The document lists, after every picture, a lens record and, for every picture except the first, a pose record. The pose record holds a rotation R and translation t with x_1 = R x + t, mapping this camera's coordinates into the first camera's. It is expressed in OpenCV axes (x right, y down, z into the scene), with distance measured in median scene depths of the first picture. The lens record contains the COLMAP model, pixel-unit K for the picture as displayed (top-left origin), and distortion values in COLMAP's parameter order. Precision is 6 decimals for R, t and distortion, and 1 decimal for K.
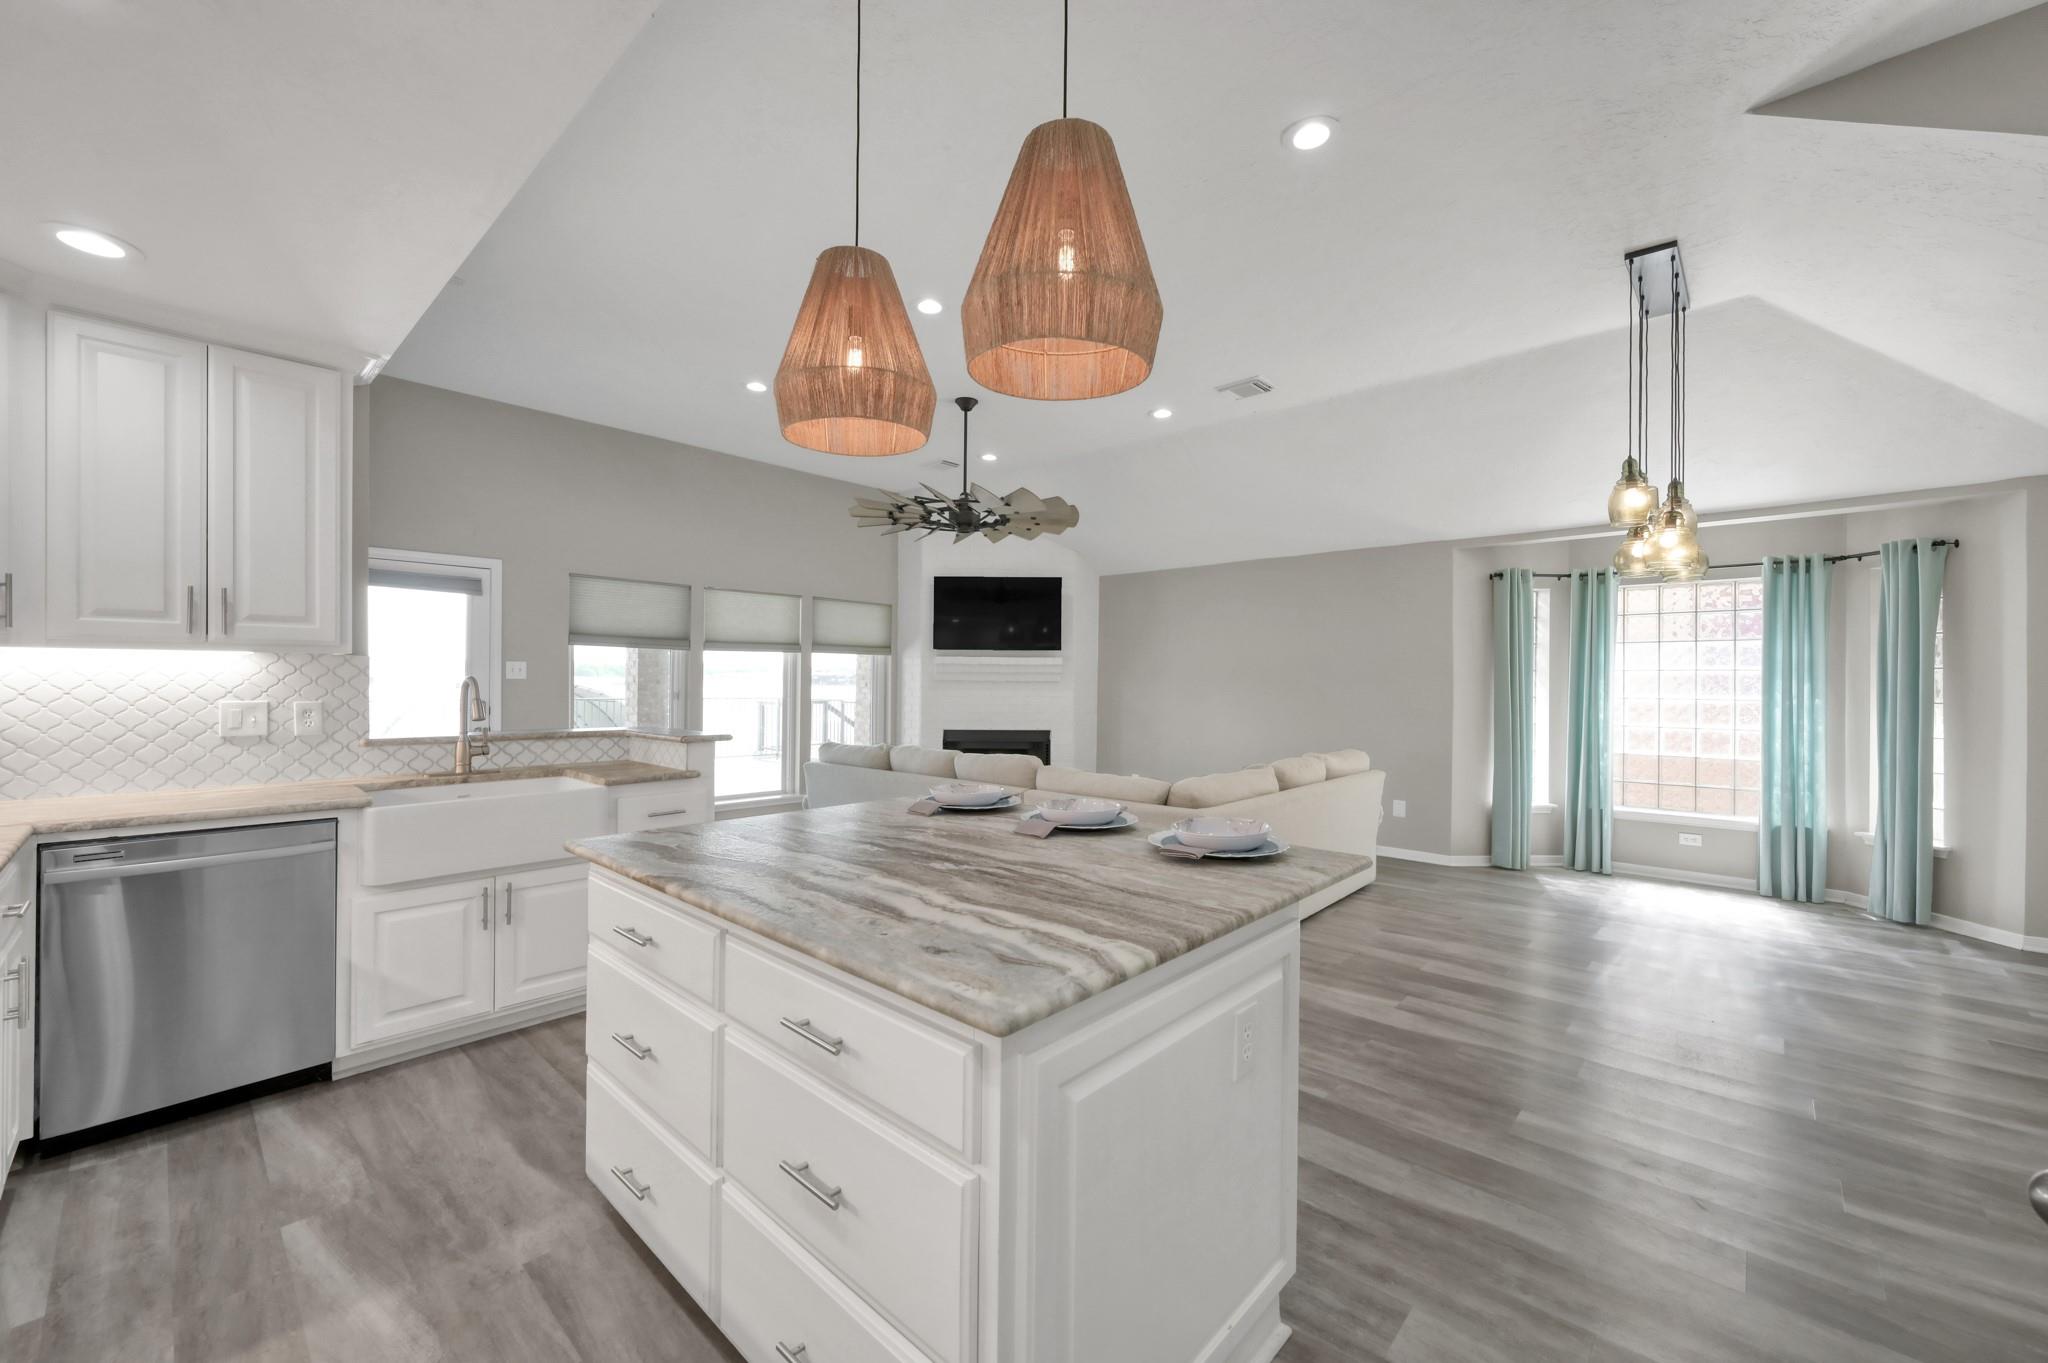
lens RADIAL K [[804.3, 0, 1025.0], [0, 804.3, 679.6], [0, 0, 1]] dist [-0.000530, 0.000143]
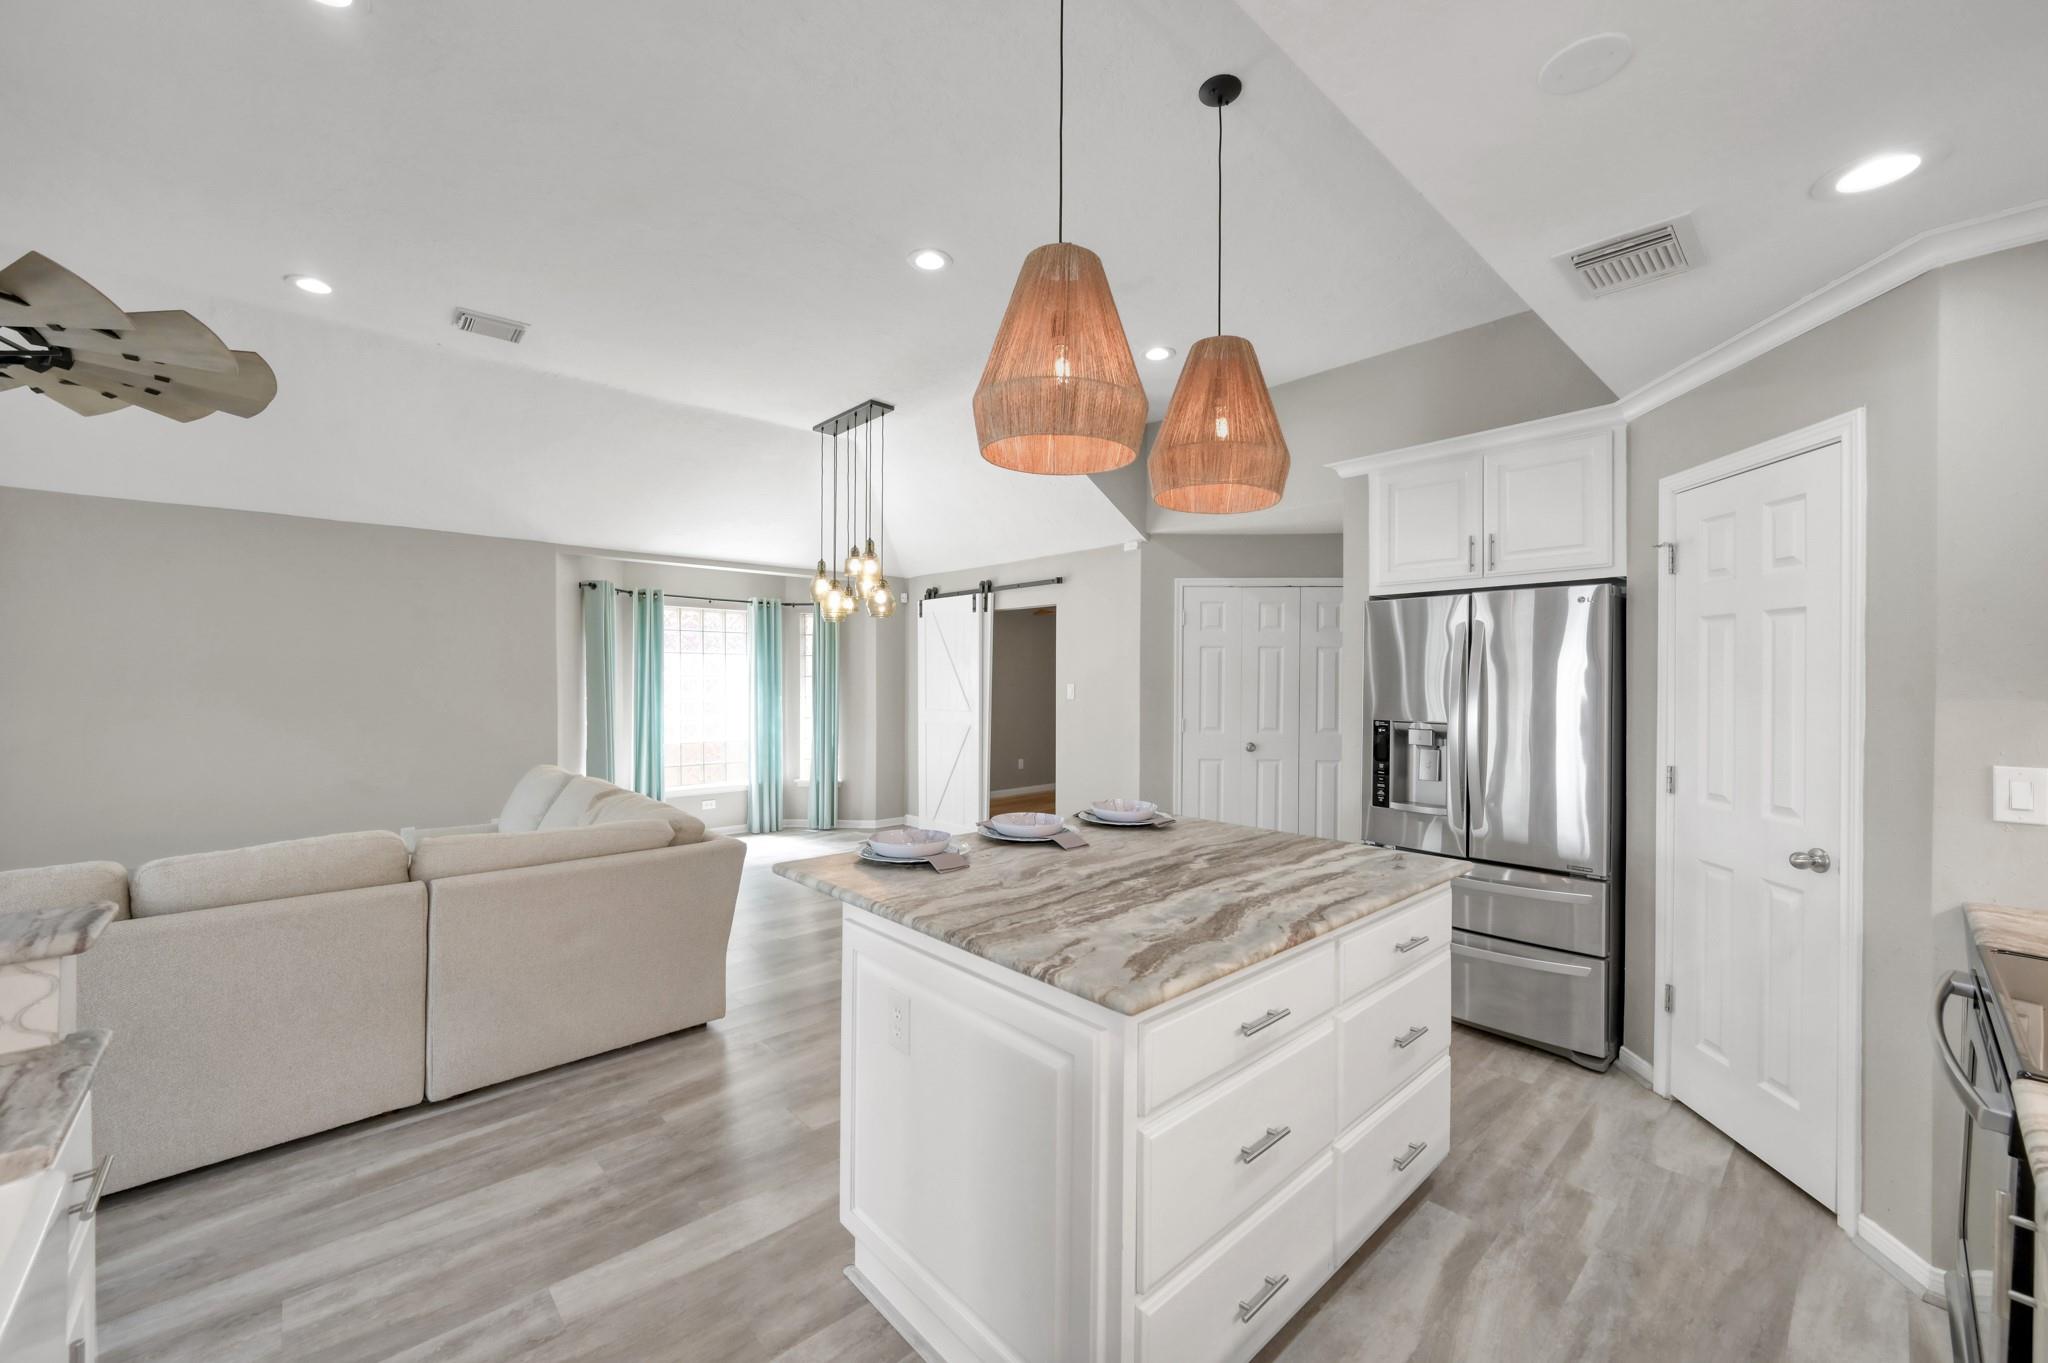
lens RADIAL K [[804.3, 0, 1025.0], [0, 804.3, 679.6], [0, 0, 1]] dist [-0.000530, 0.000143]
pose [[0.086298, -0.008669, 0.996232, -0.444137], [-0.007003, 0.999932, 0.009308, -0.022171], [-0.996245, -0.007780, 0.086231, 0.376567]]
